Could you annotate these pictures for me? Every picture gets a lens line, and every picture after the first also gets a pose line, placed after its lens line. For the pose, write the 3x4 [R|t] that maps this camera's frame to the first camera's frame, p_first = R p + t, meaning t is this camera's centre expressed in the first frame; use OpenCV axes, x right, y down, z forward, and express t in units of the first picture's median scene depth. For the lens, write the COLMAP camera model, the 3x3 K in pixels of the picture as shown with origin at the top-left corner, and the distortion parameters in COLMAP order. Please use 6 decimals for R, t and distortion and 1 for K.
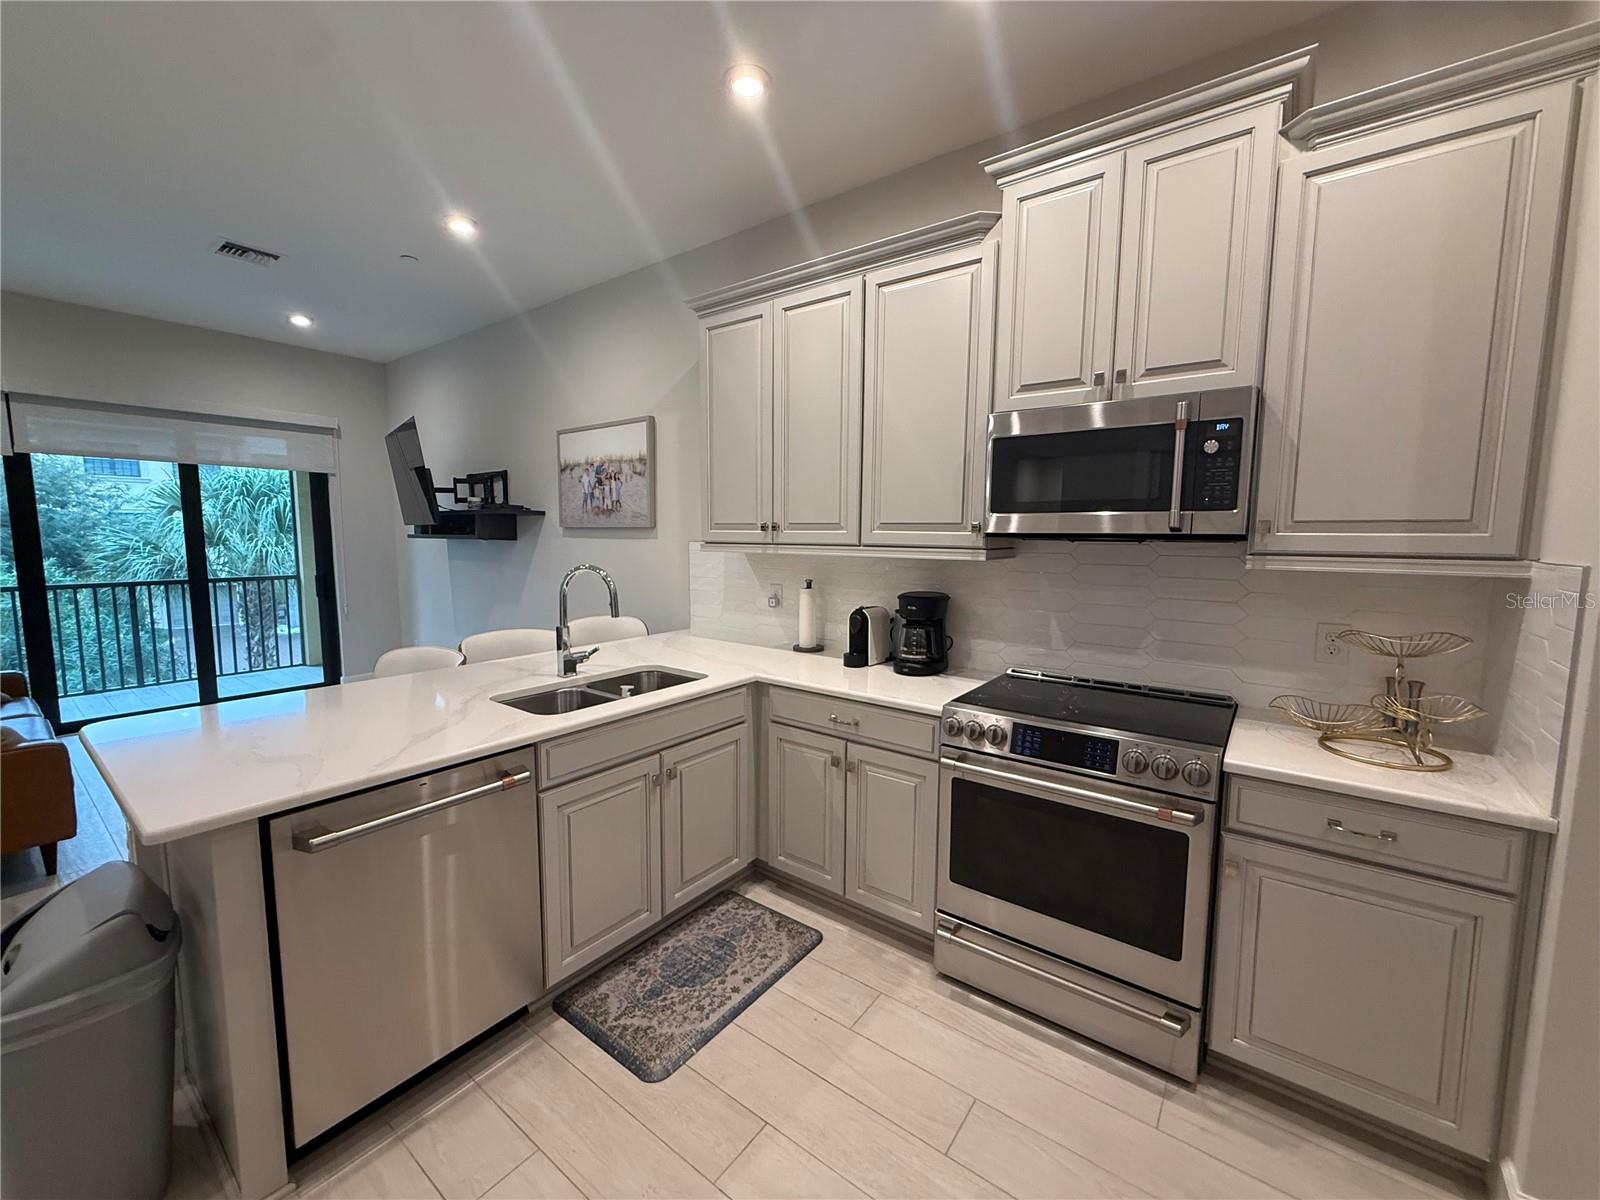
lens RADIAL K [[637.5, 0, 796.9], [0, 637.5, 598.5], [0, 0, 1]] dist [0.000334, -0.000062]
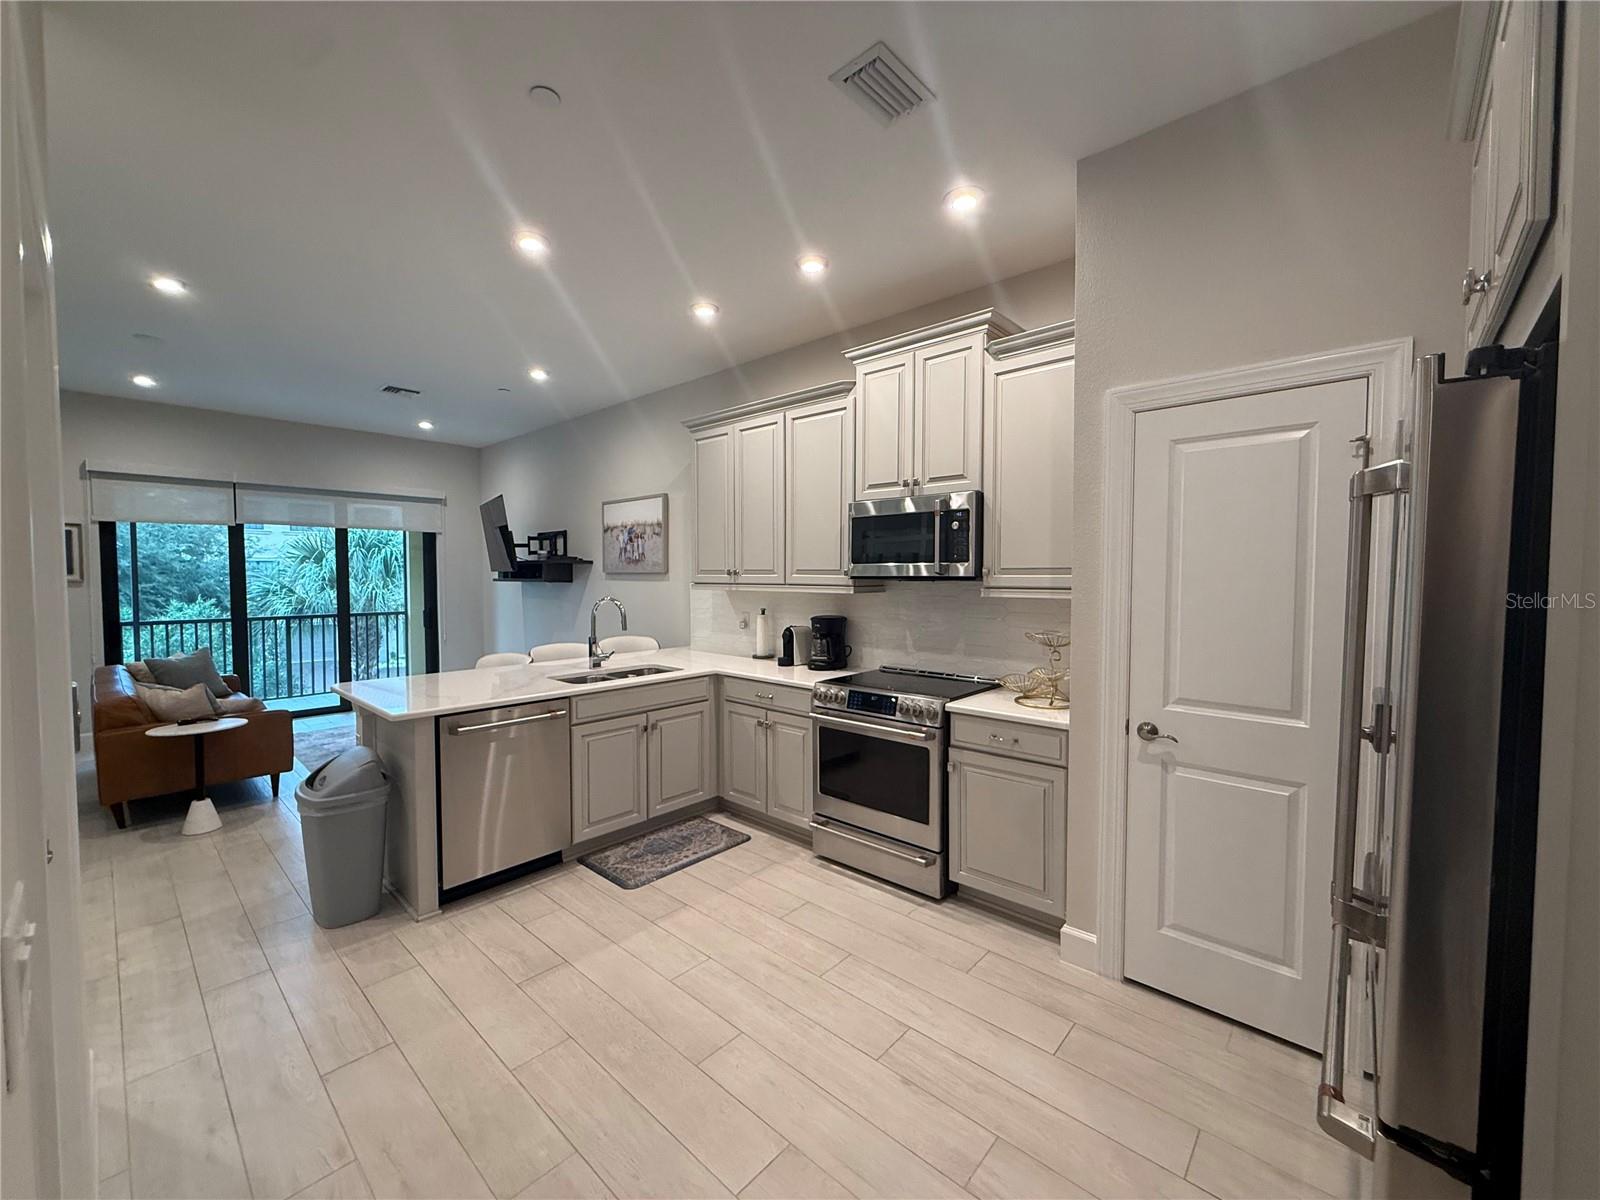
lens RADIAL K [[637.5, 0, 796.9], [0, 637.5, 598.5], [0, 0, 1]] dist [0.000334, -0.000062]
pose [[0.996079, -0.002961, -0.088422, 0.288543], [-0.002786, 0.997894, -0.064803, 0.053166], [0.088427, 0.064795, 0.993973, -0.553918]]
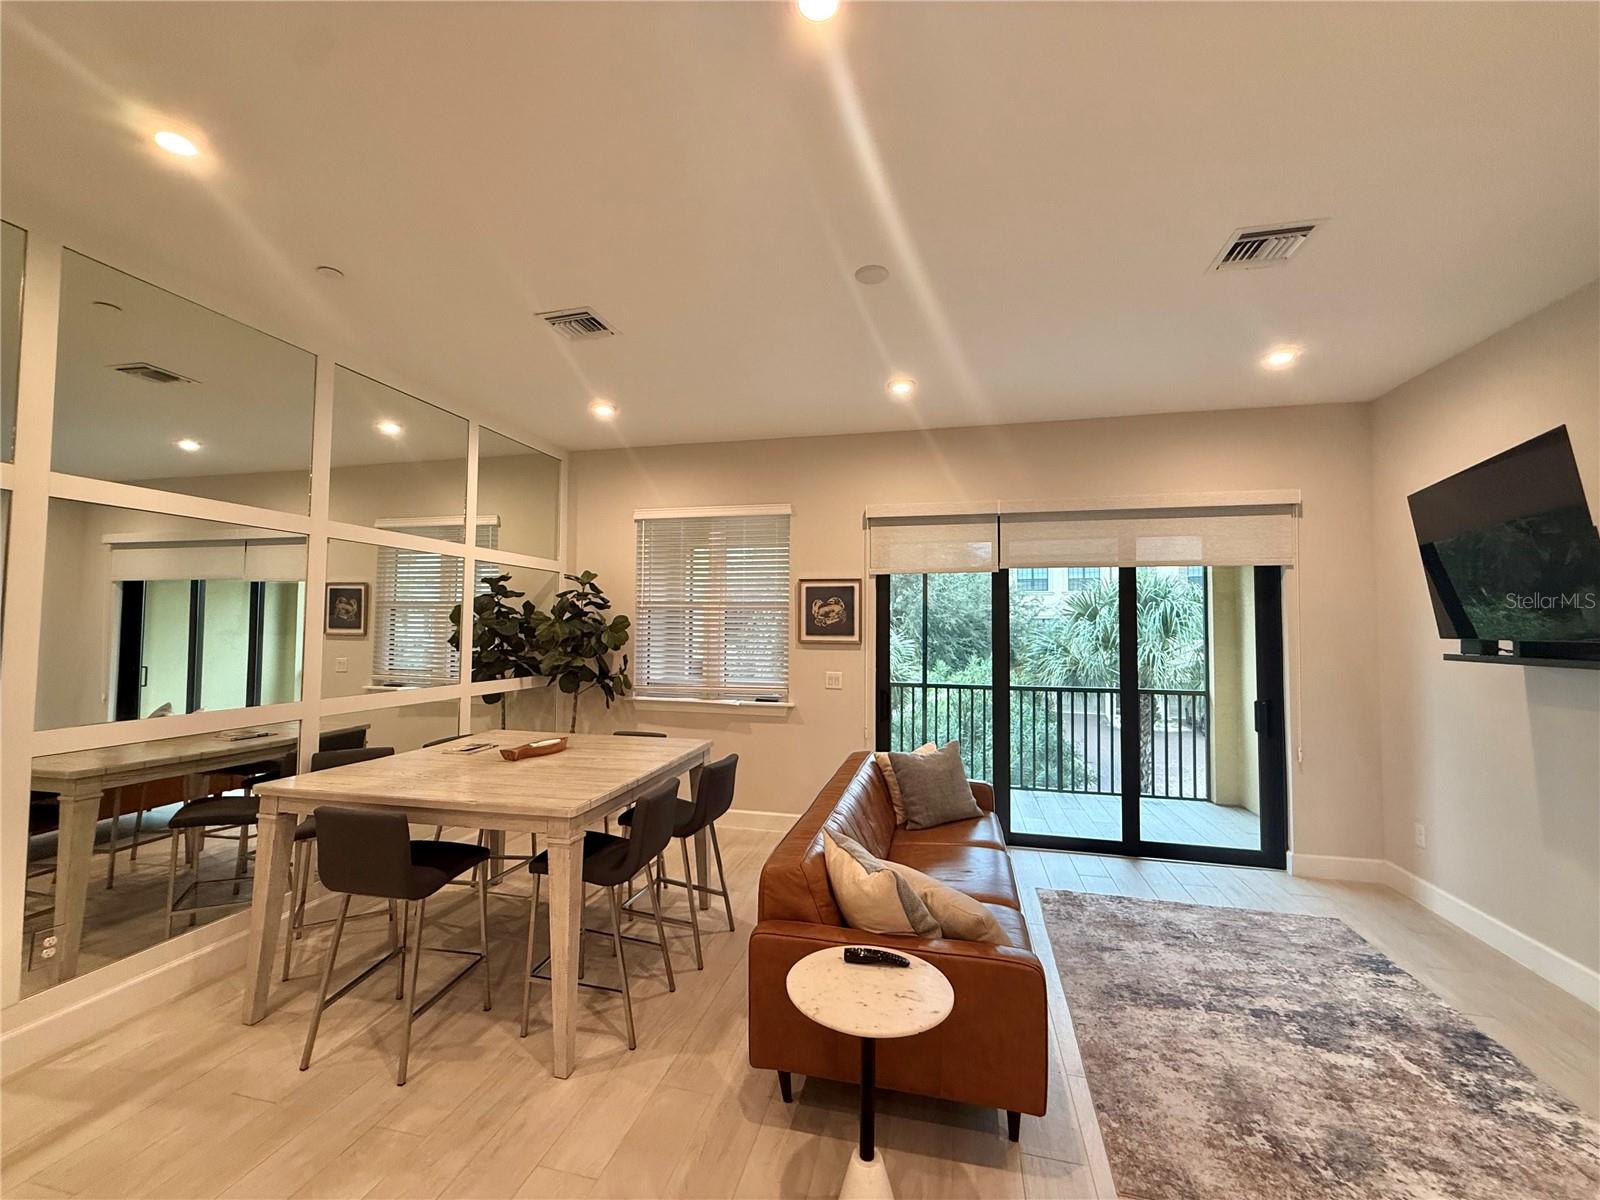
lens RADIAL K [[637.5, 0, 796.9], [0, 637.5, 598.5], [0, 0, 1]] dist [0.000334, -0.000062]
pose [[0.397869, -0.044196, -0.916377, -0.687554], [-0.100241, 0.990765, -0.091305, -0.085091], [0.911949, 0.128186, 0.389765, 0.499903]]
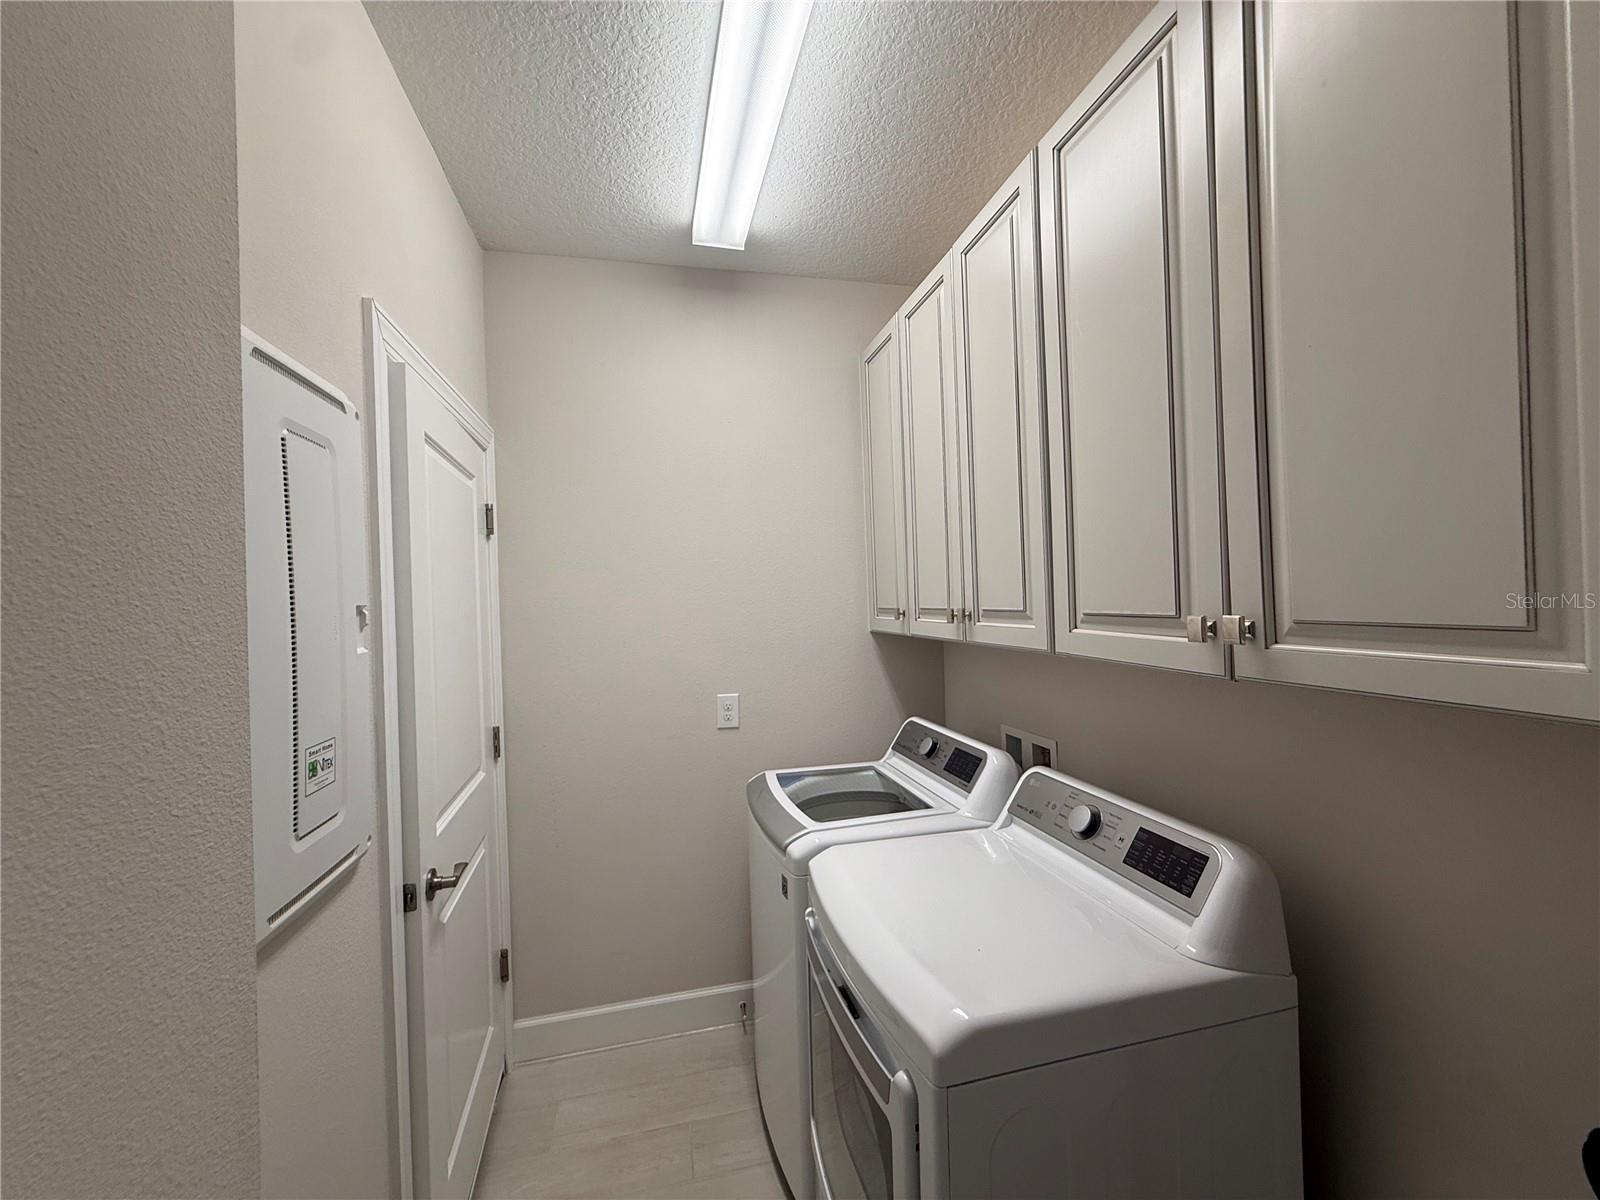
lens RADIAL K [[637.5, 0, 796.9], [0, 637.5, 598.5], [0, 0, 1]] dist [0.000334, -0.000062]
pose [[0.791900, -0.029957, -0.609915, 0.276743], [-0.028242, 0.995930, -0.085586, -0.088822], [0.609997, 0.085001, 0.787831, 0.523399]]
